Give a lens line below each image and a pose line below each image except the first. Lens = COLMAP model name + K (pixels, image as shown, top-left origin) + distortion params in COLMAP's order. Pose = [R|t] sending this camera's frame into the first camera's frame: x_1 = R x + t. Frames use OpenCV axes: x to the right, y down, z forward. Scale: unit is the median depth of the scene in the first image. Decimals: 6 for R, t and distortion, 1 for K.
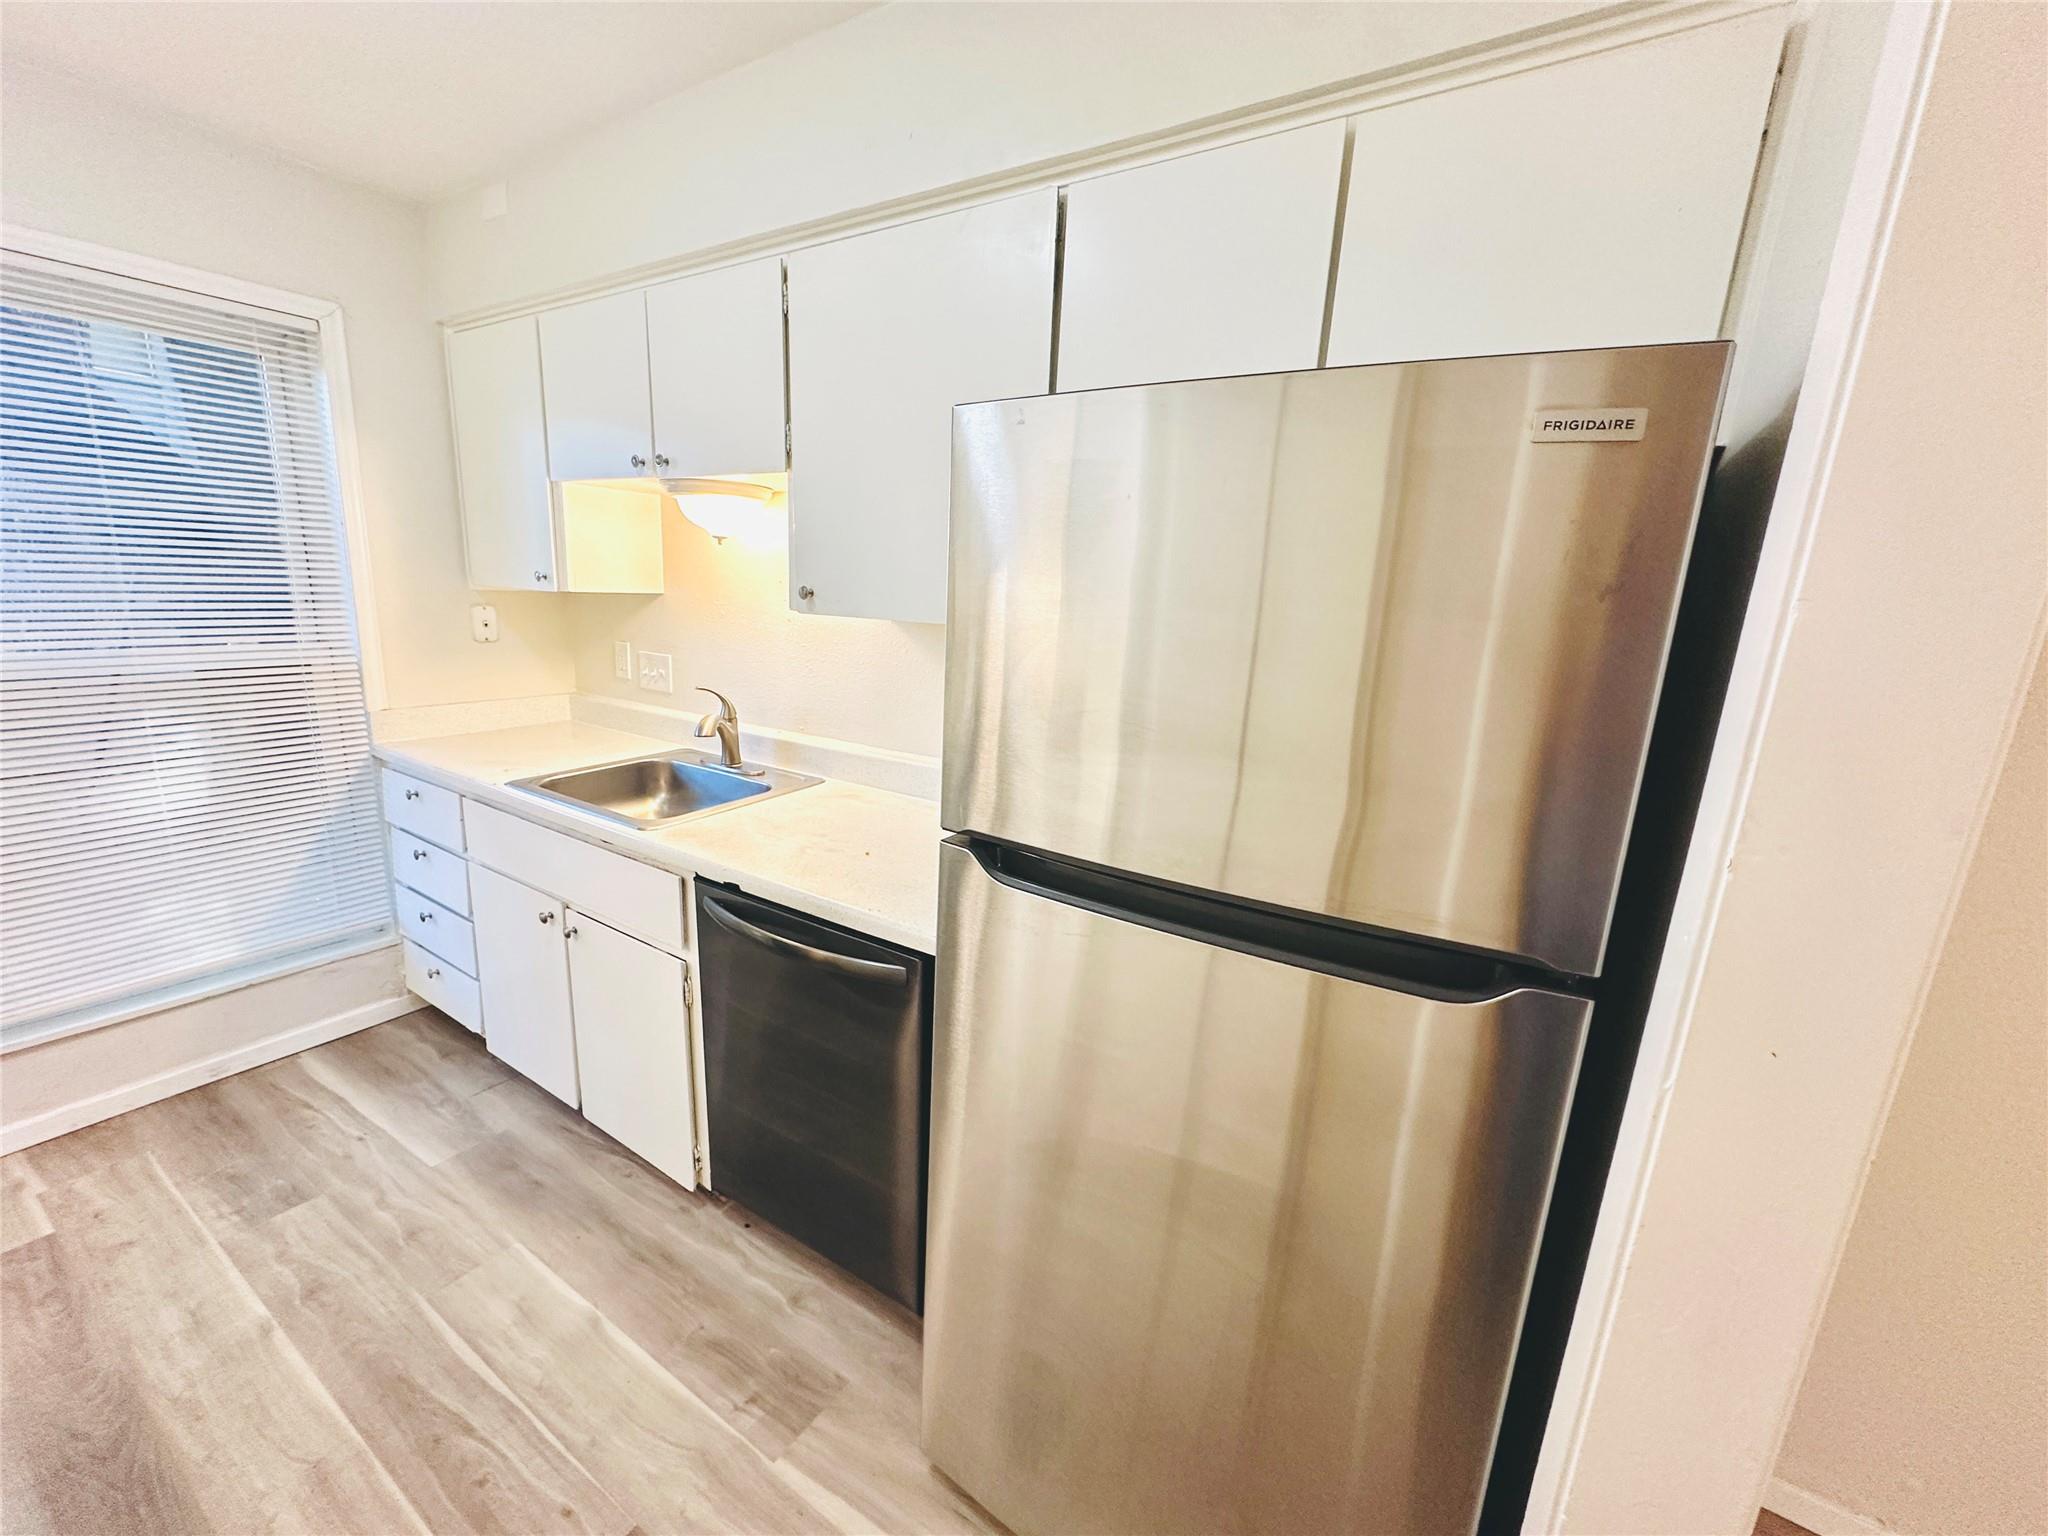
lens RADIAL K [[814.3, 0, 1022.4], [0, 814.3, 767.3], [0, 0, 1]] dist [-0.000831, 0.000239]
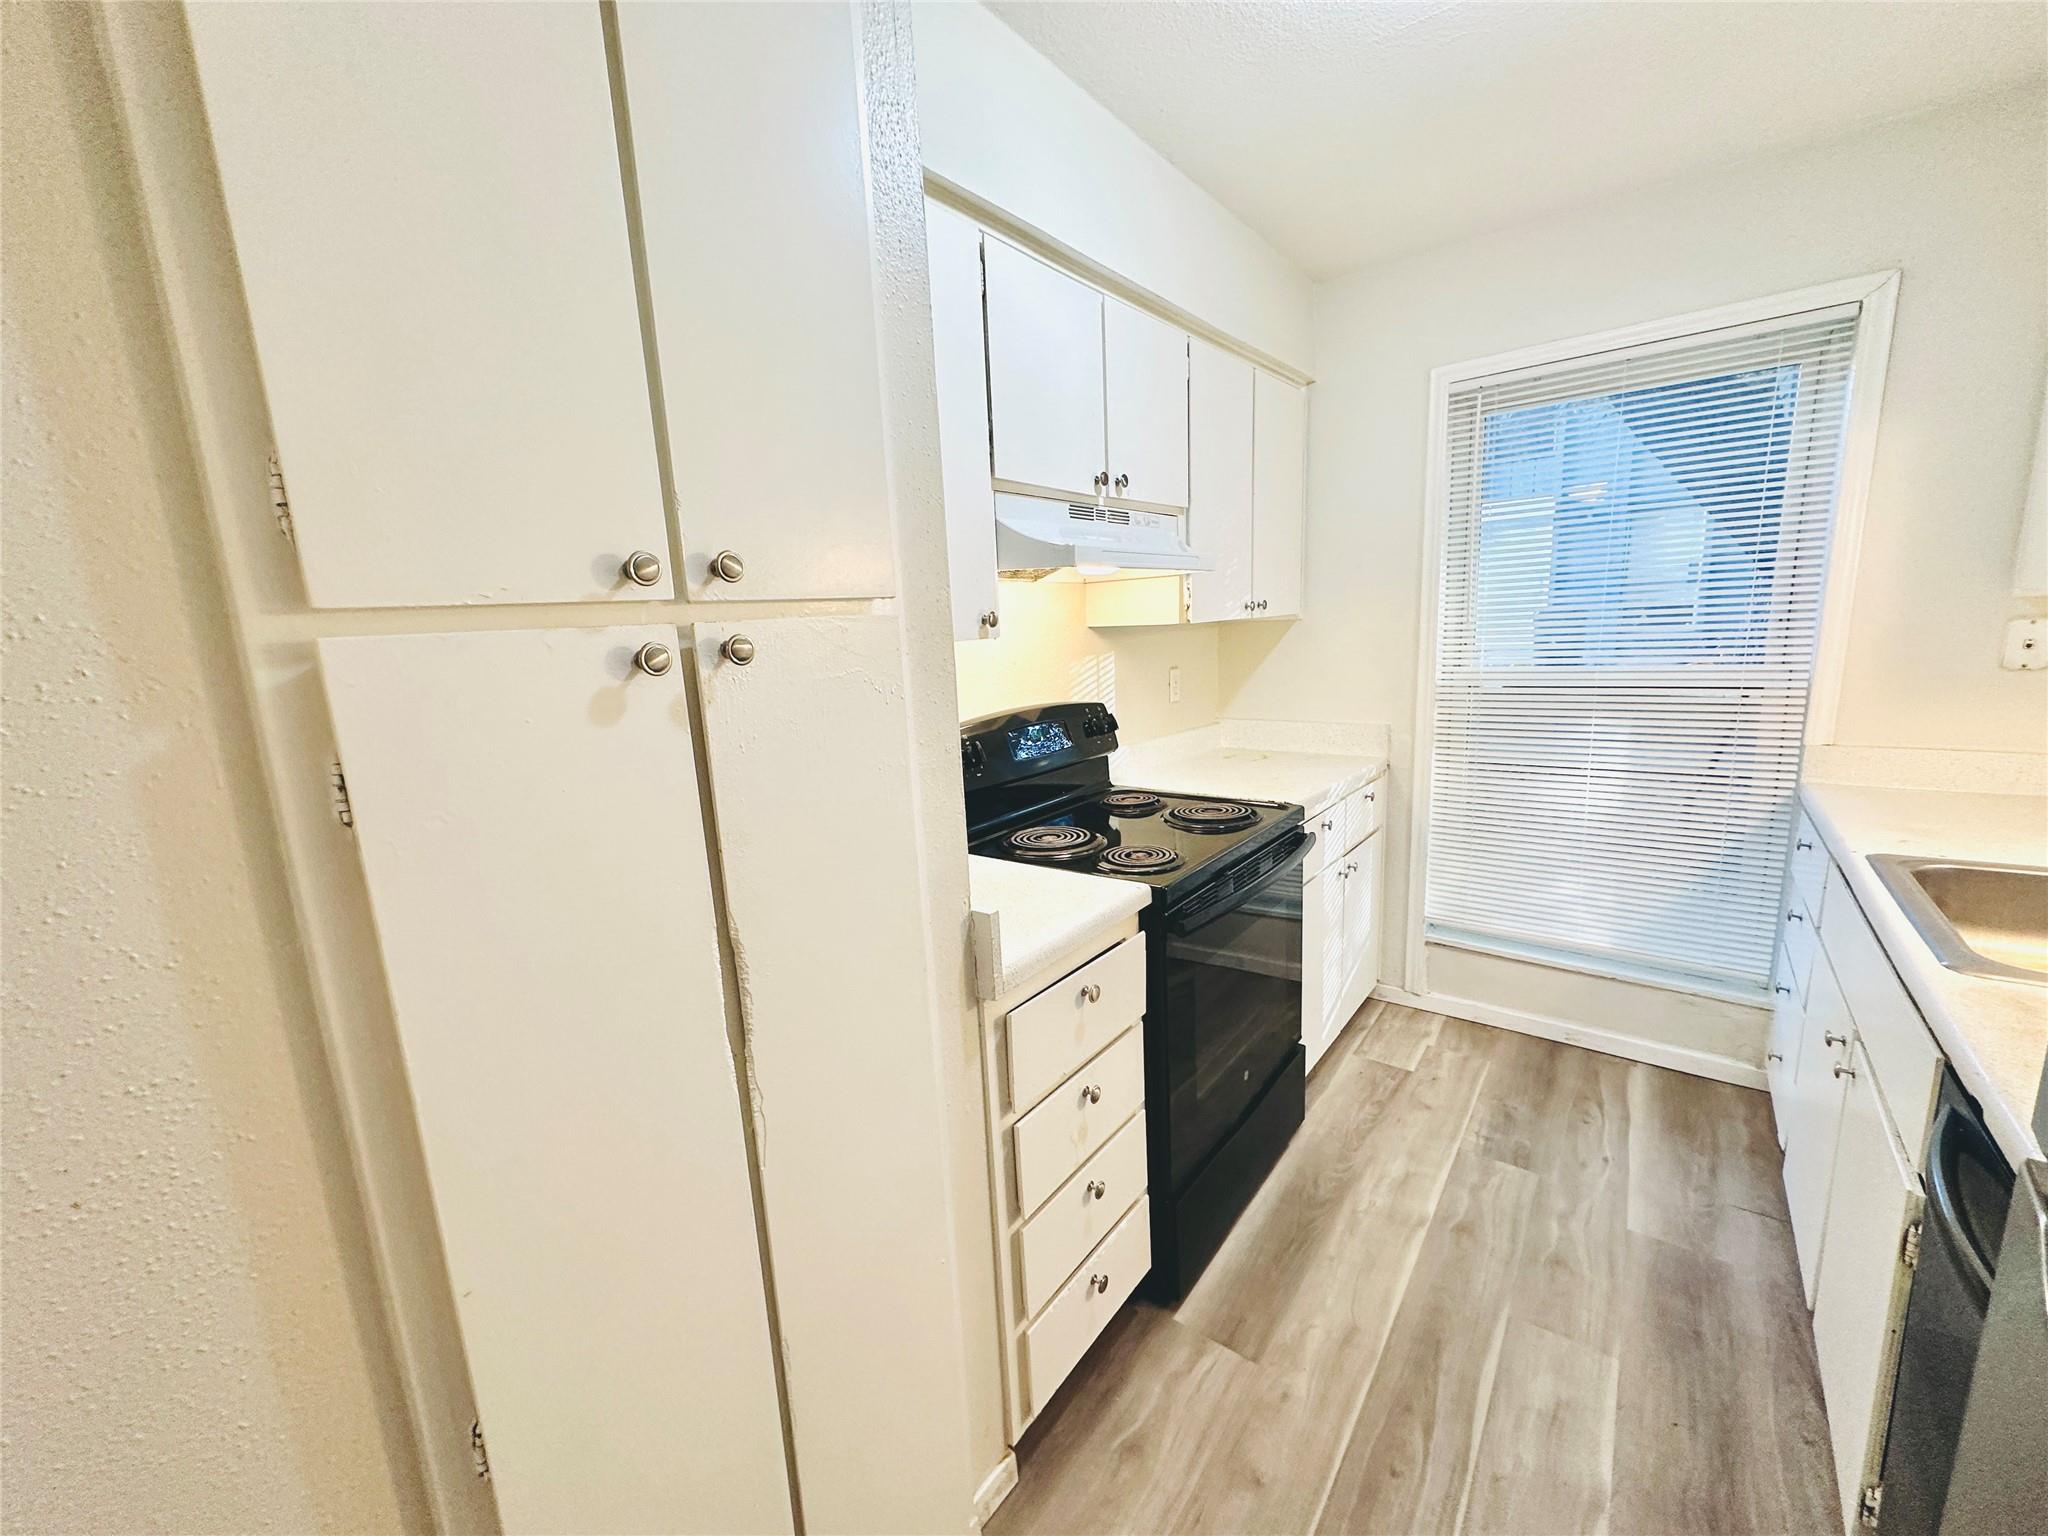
lens RADIAL K [[814.3, 0, 1022.4], [0, 814.3, 767.3], [0, 0, 1]] dist [-0.000831, 0.000239]
pose [[-0.095939, 0.141353, -0.985299, 0.190936], [-0.177178, 0.971633, 0.156644, -0.043594], [0.979492, 0.189602, -0.068173, 0.322882]]
